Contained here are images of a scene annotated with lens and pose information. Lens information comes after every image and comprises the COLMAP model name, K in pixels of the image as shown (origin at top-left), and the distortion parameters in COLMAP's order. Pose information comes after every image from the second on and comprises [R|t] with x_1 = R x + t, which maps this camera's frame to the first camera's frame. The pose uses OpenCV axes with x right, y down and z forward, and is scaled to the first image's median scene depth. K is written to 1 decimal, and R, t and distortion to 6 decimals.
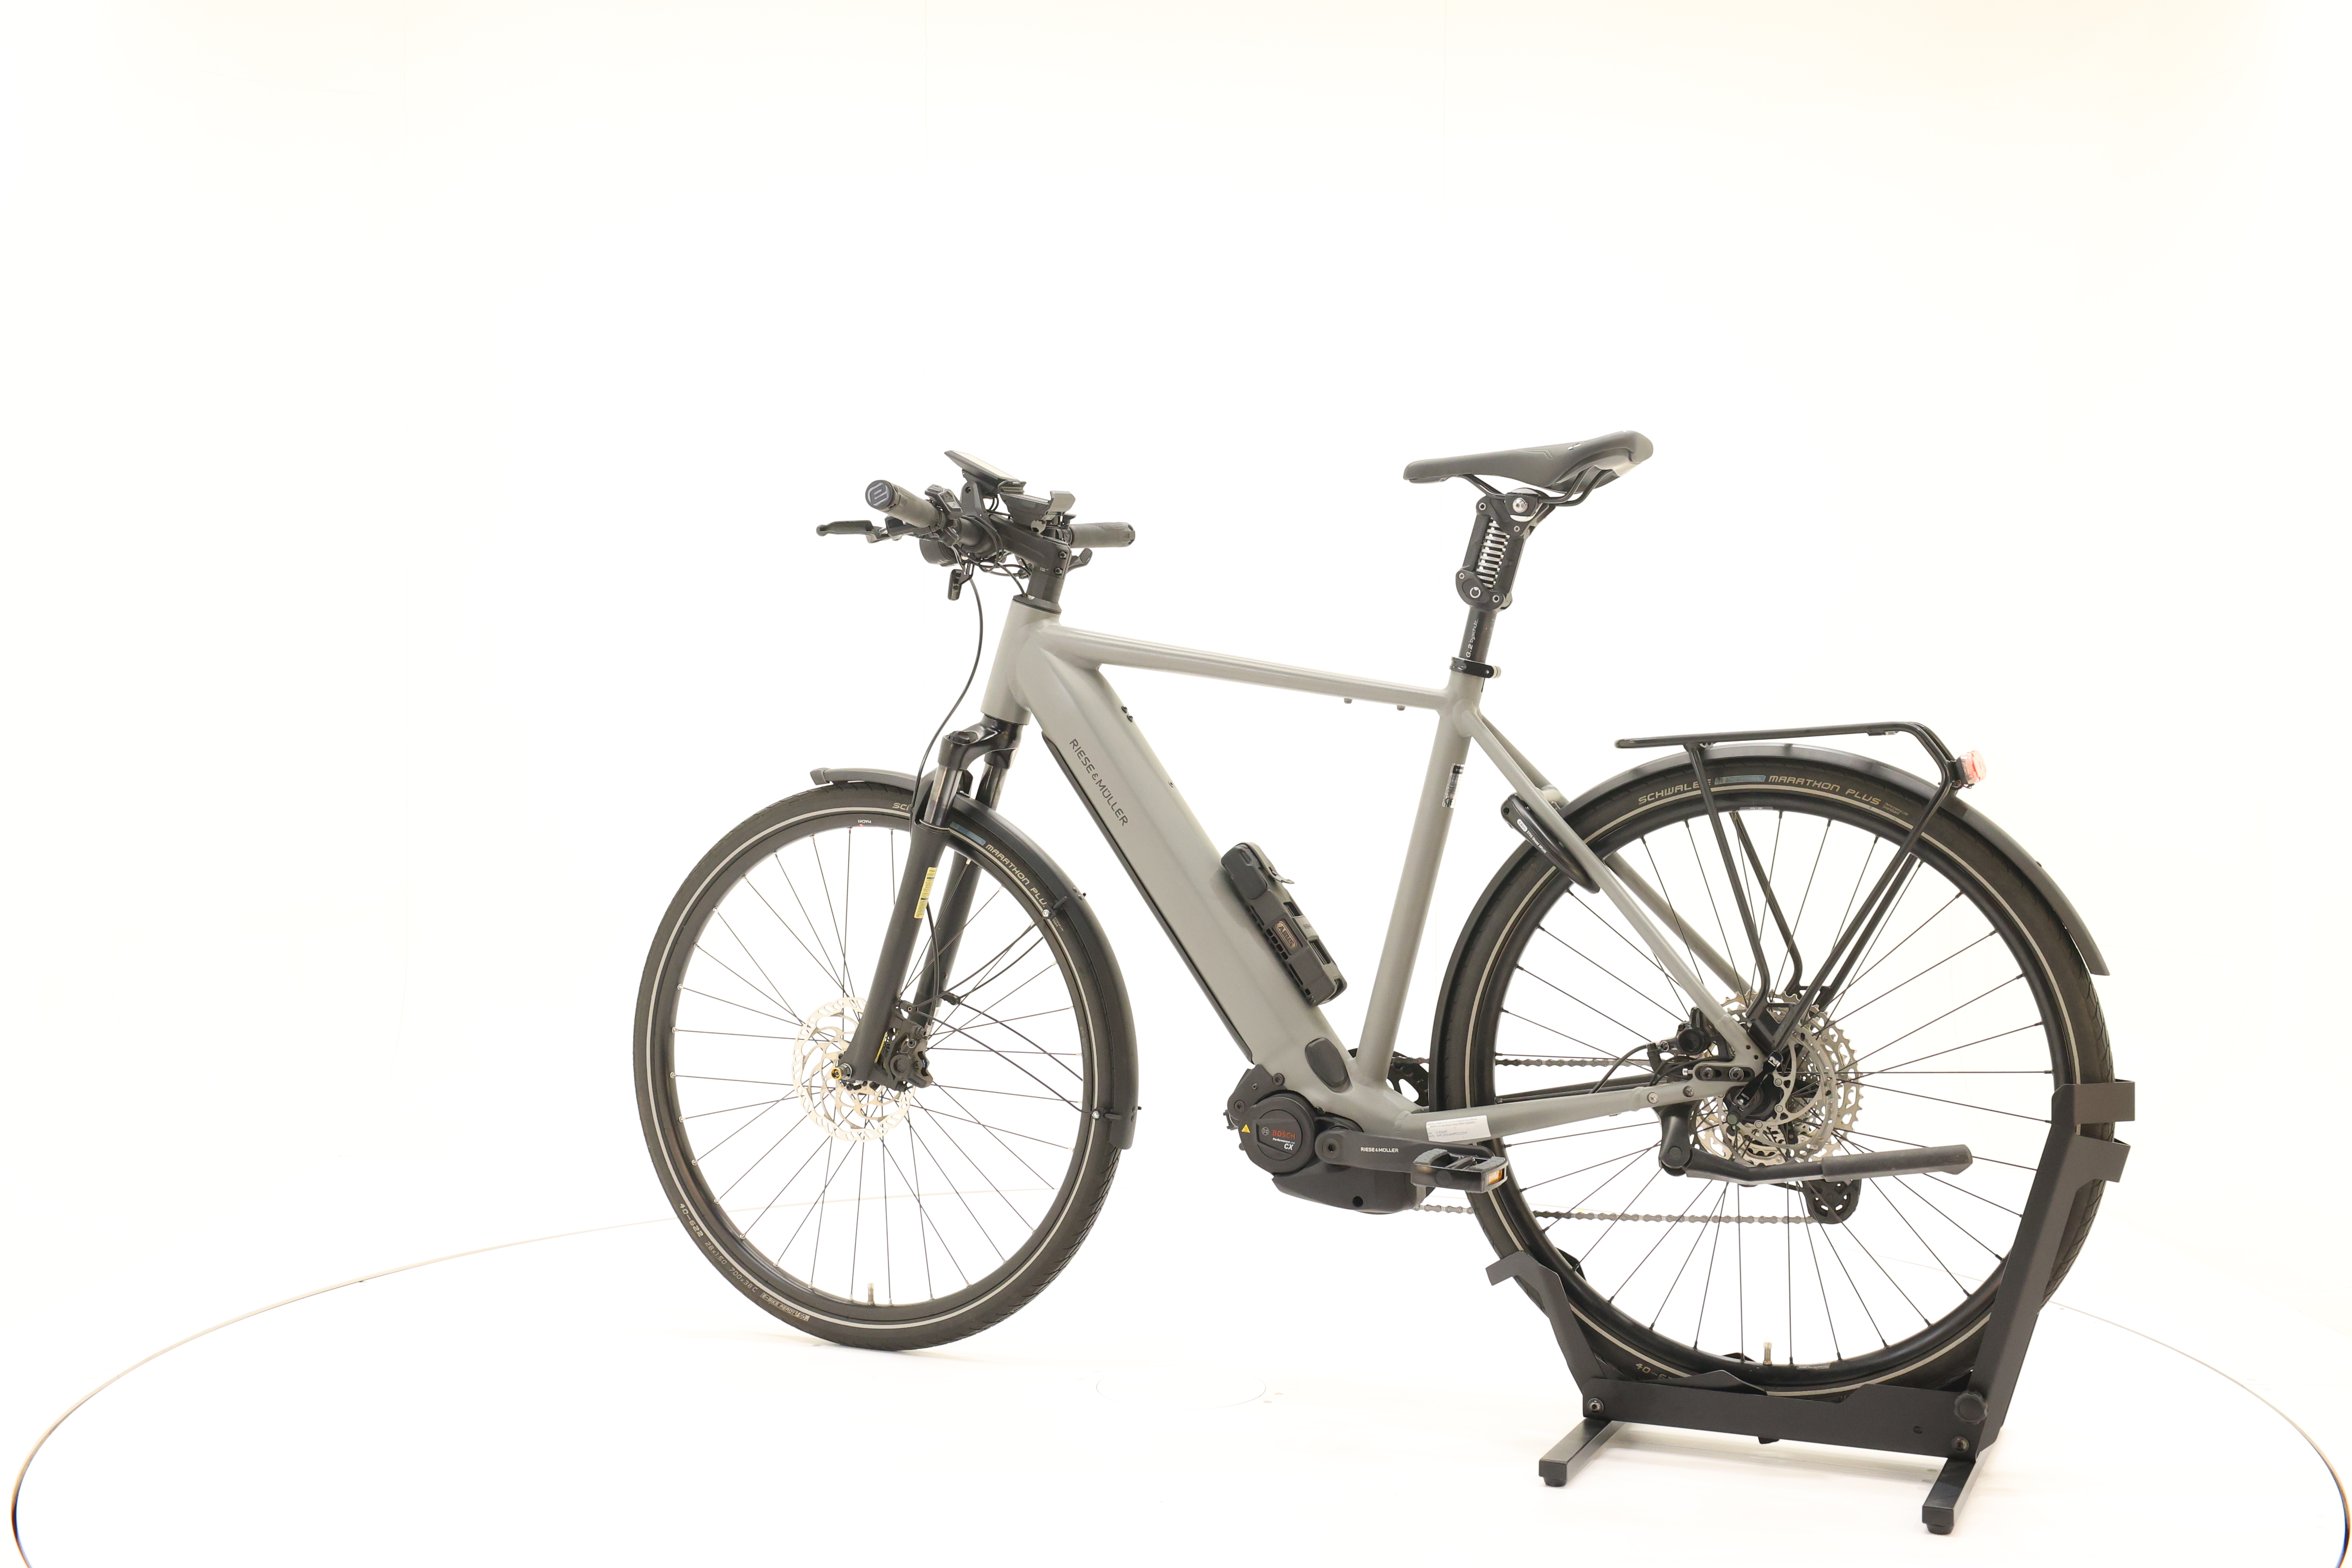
lens RADIAL K [[2533.6, 0, 1172.2], [0, 2533.6, 776.1], [0, 0, 1]] dist [-0.003892, 0.000000]
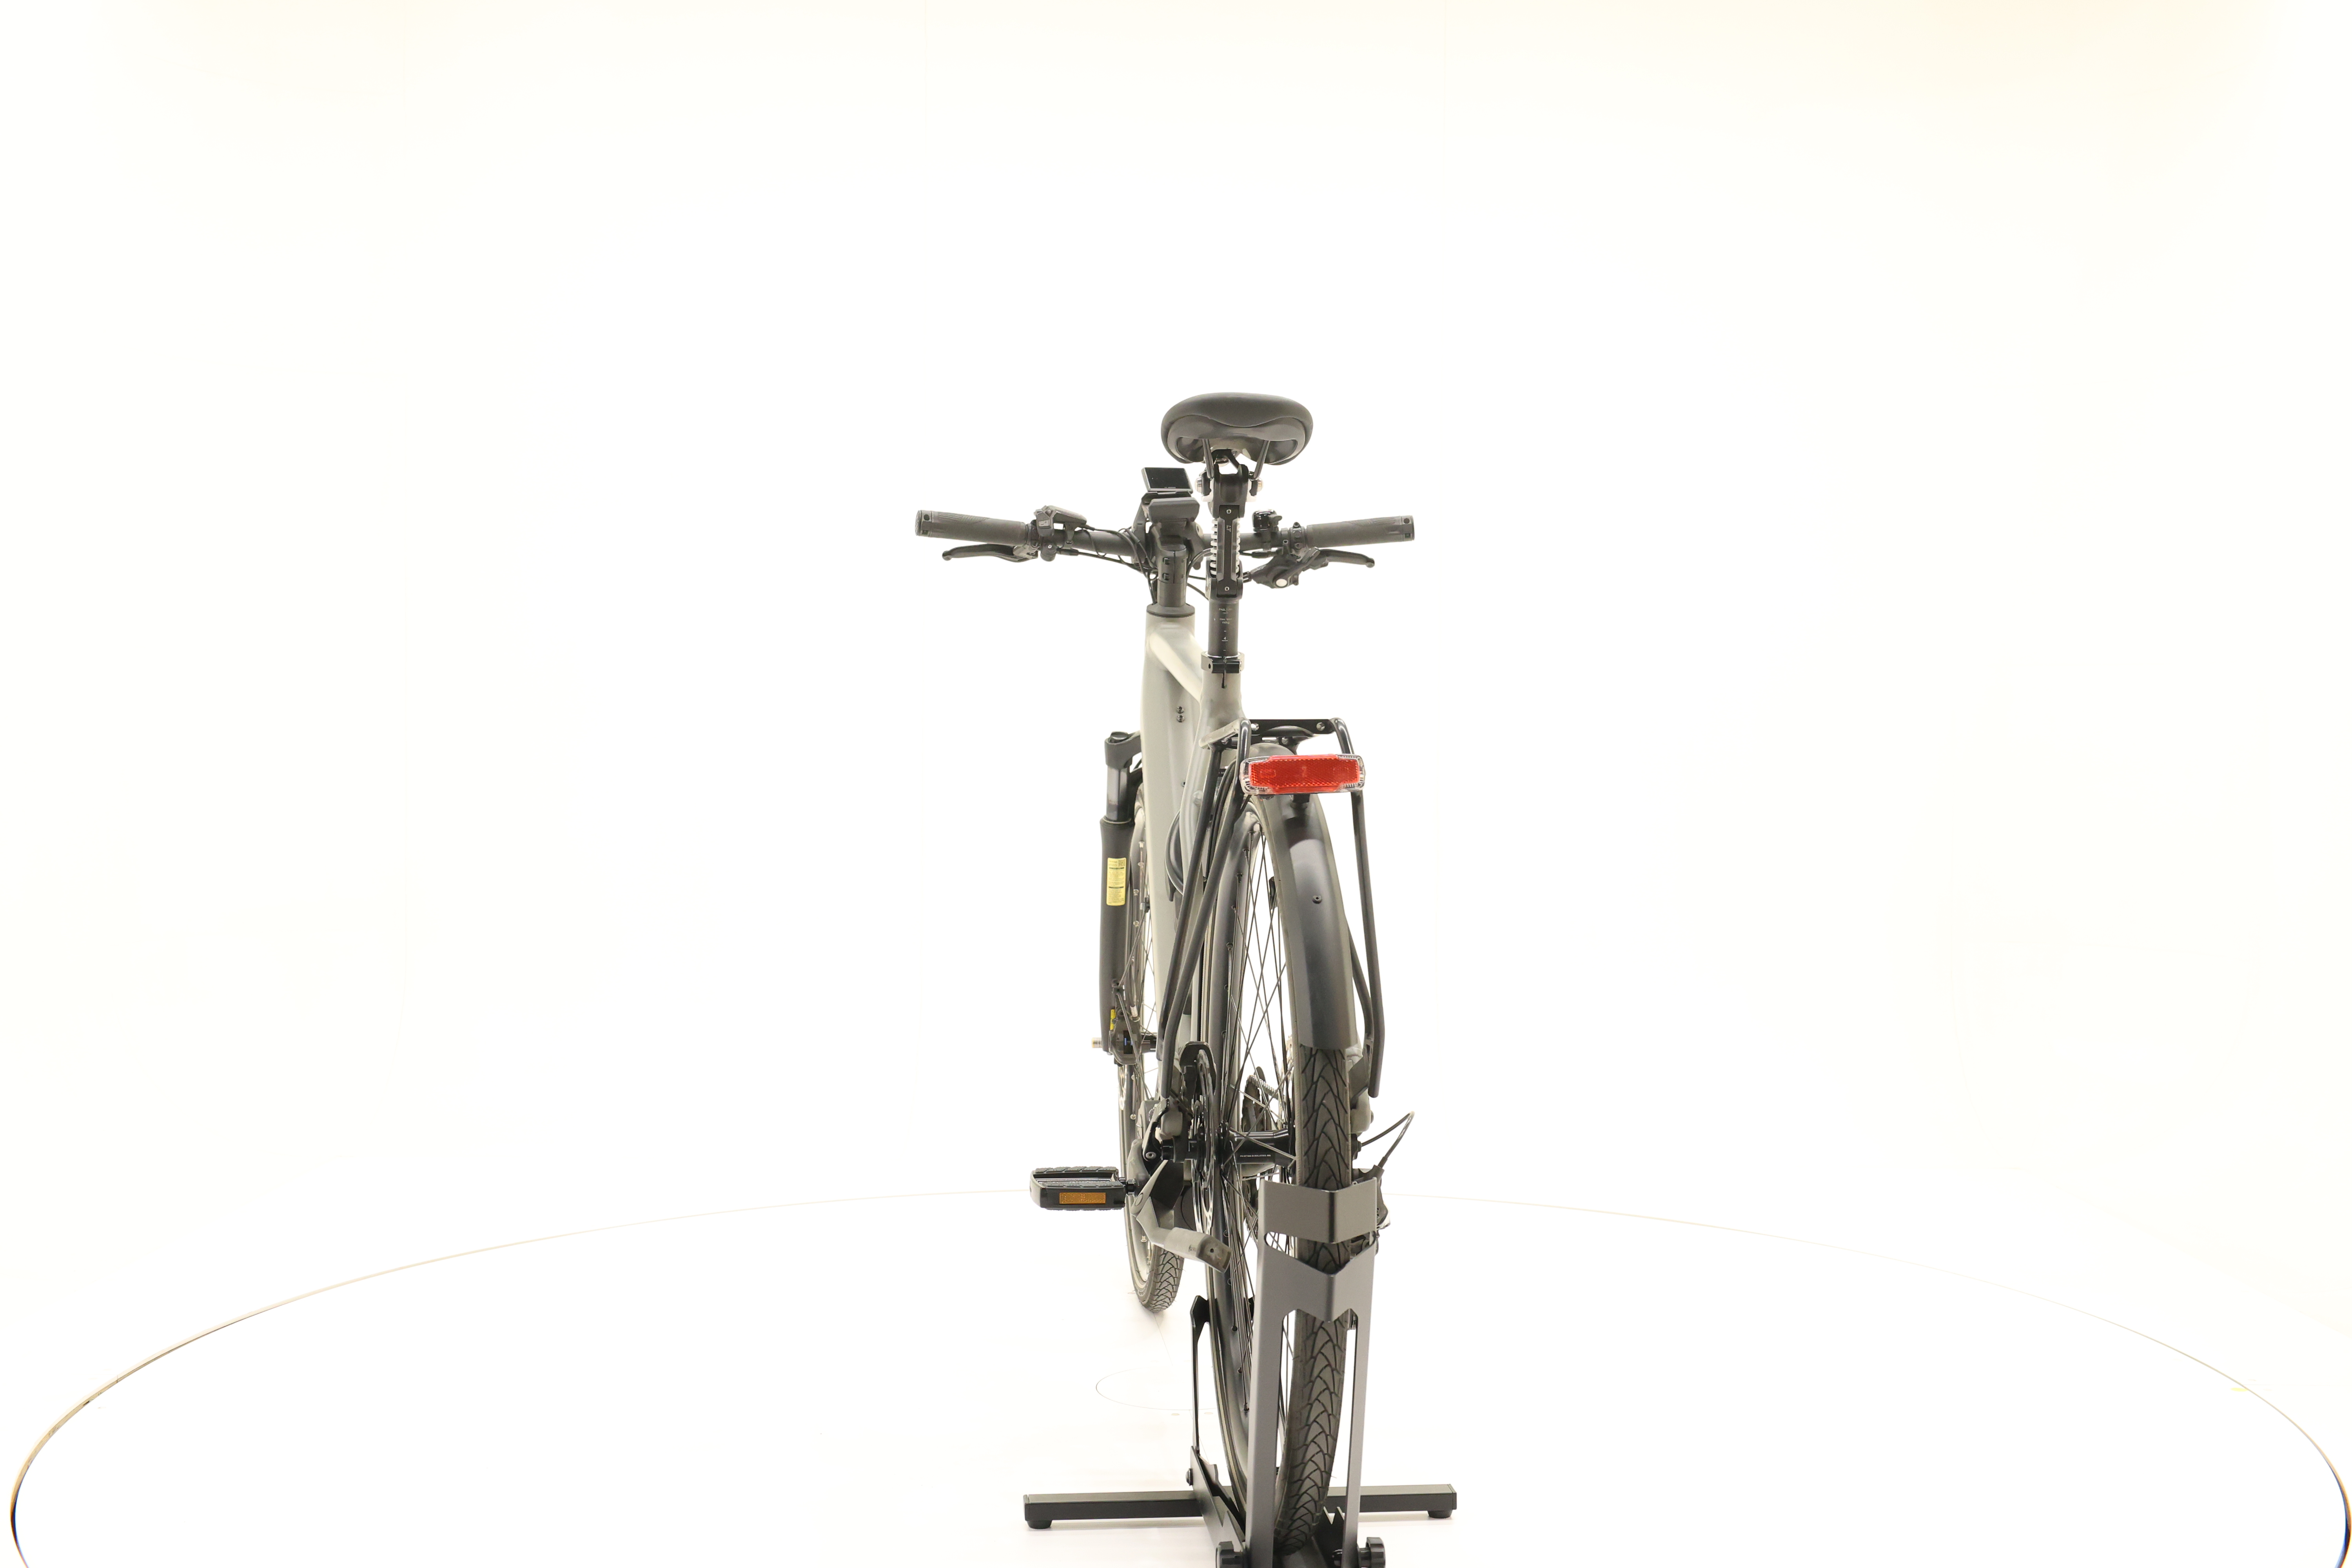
lens RADIAL K [[2533.6, 0, 1182.7], [0, 2533.6, 782.8], [0, 0, 1]] dist [-0.003892, 0.000000]
pose [[0.505259, 0.016109, -0.862817, 0.903215], [-0.016320, 0.999825, 0.009110, -0.006963], [0.862813, 0.009478, 0.505434, 0.515301]]
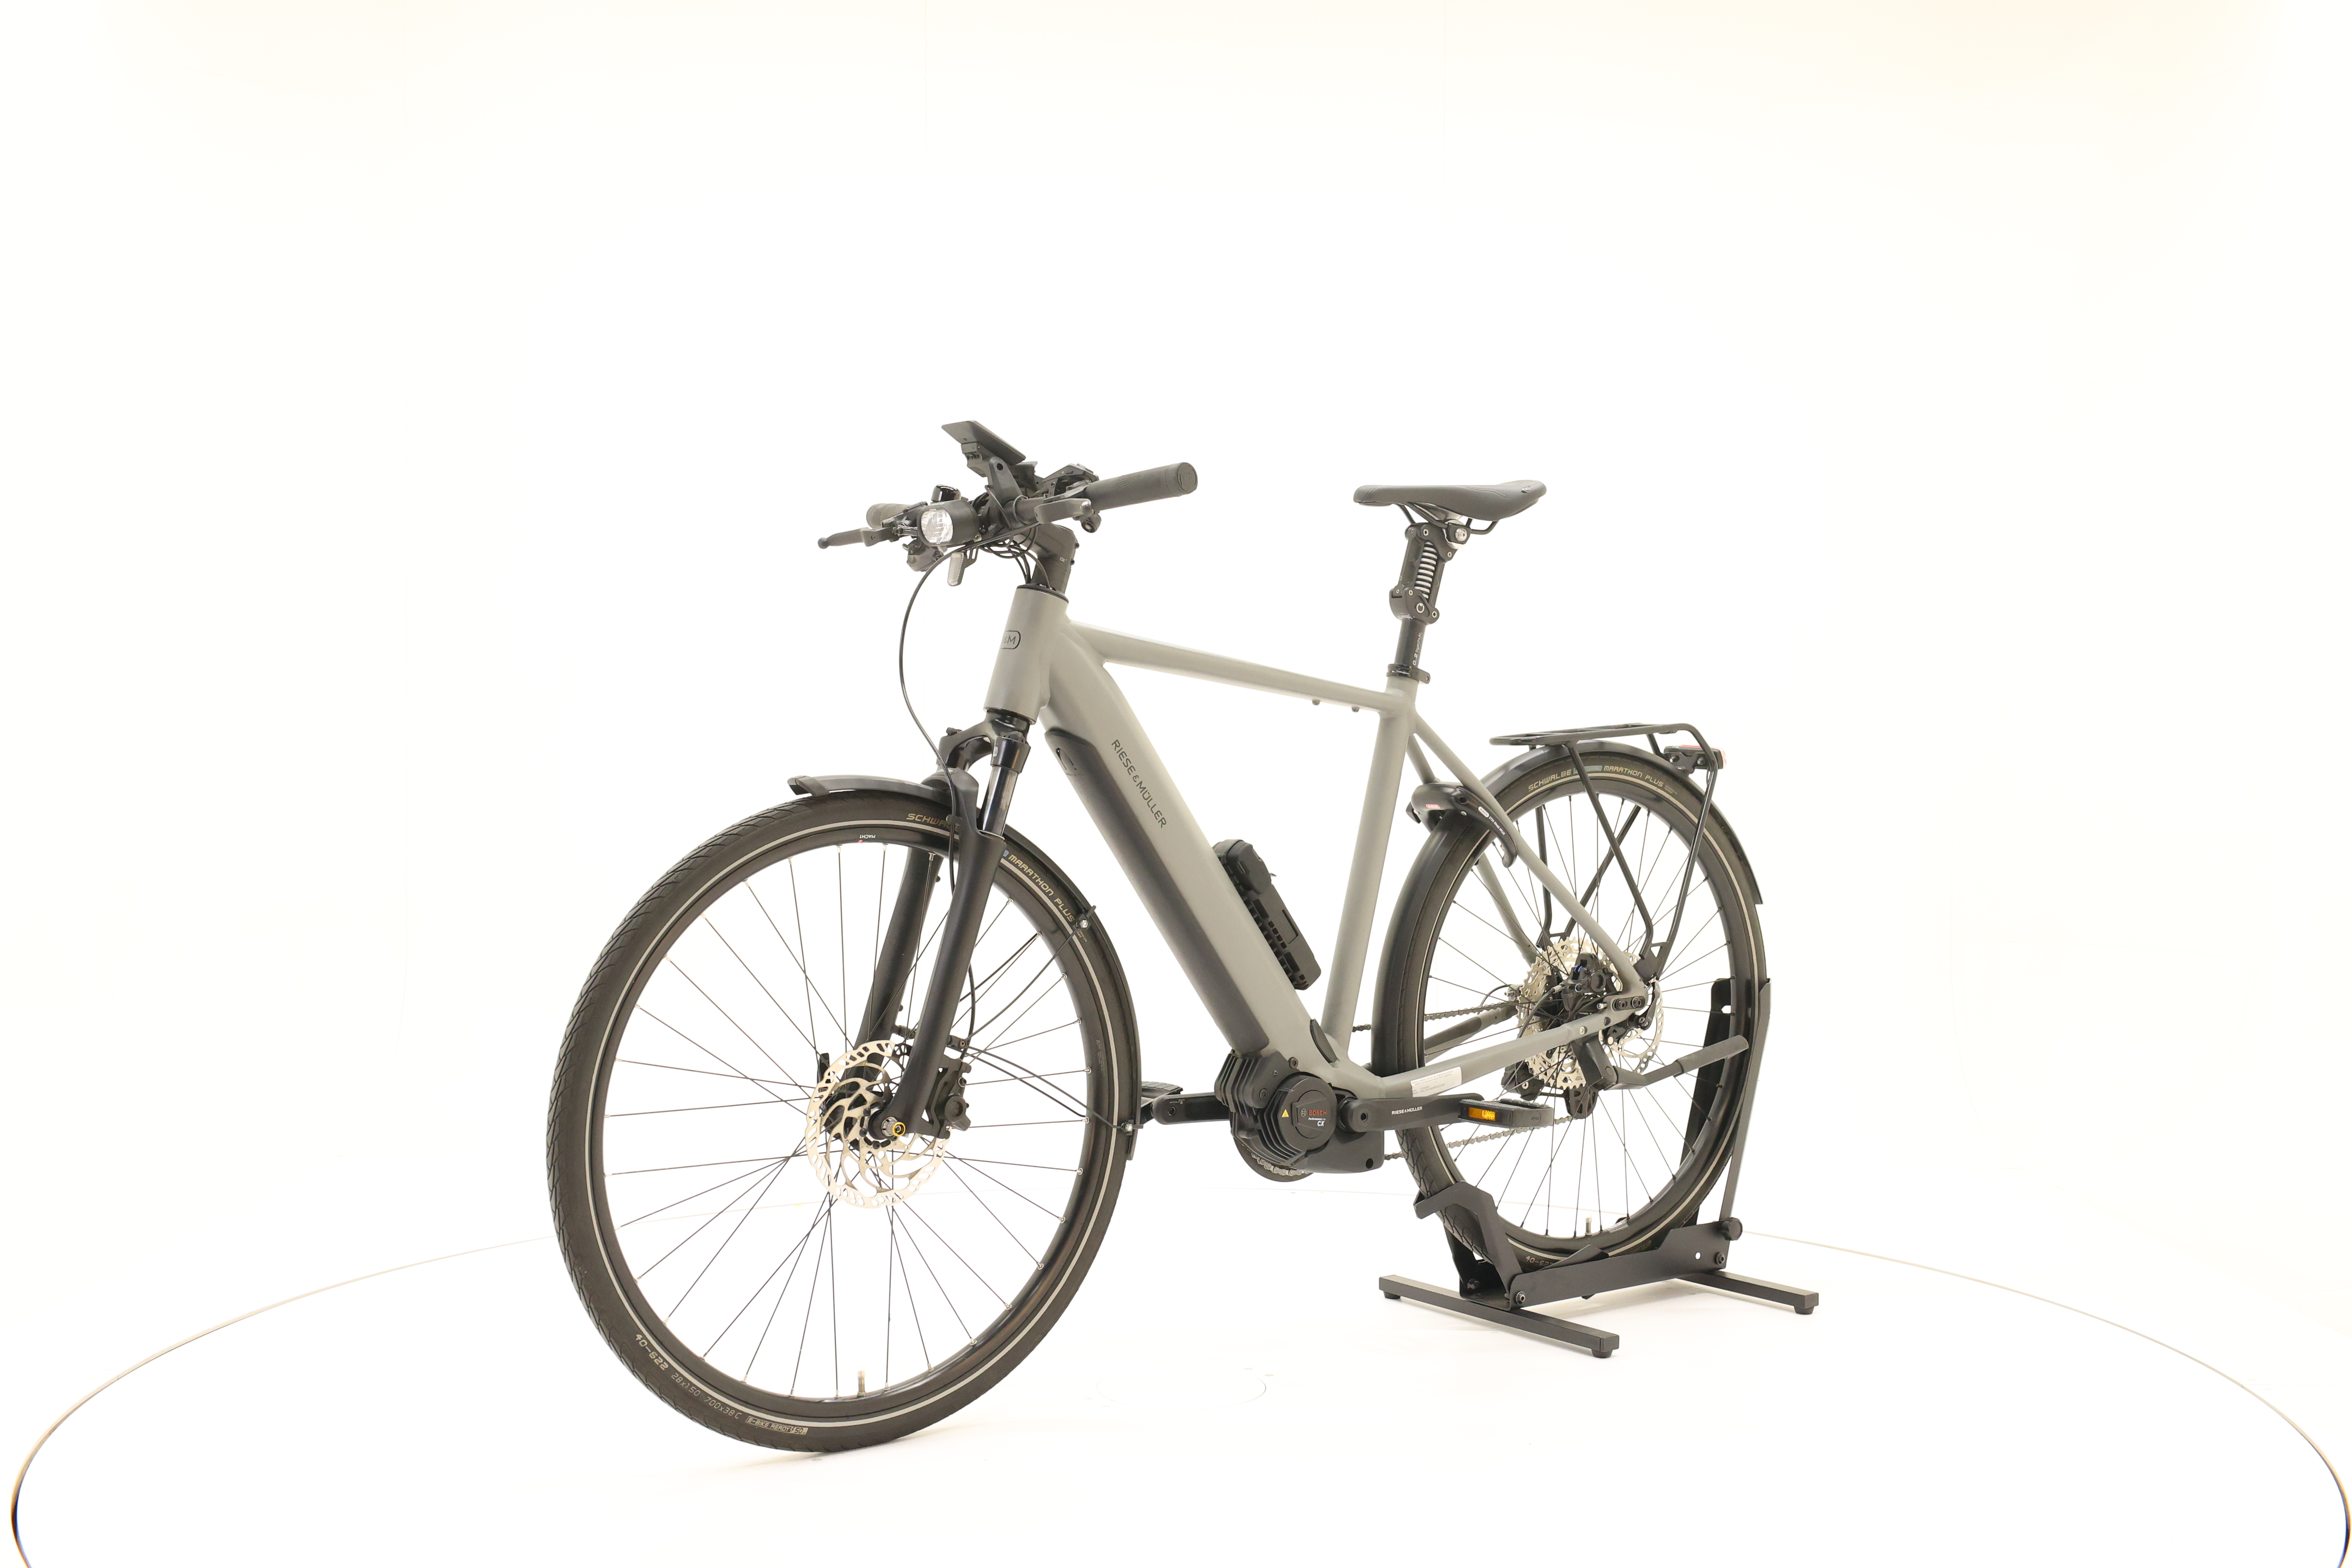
lens RADIAL K [[2533.6, 0, 1176.5], [0, 2533.6, 782.1], [0, 0, 1]] dist [-0.003892, 0.000000]
pose [[0.485290, -0.021067, 0.874099, -0.906693], [0.014140, 0.999768, 0.016245, -0.014459], [-0.874239, 0.004477, 0.485475, 0.539127]]
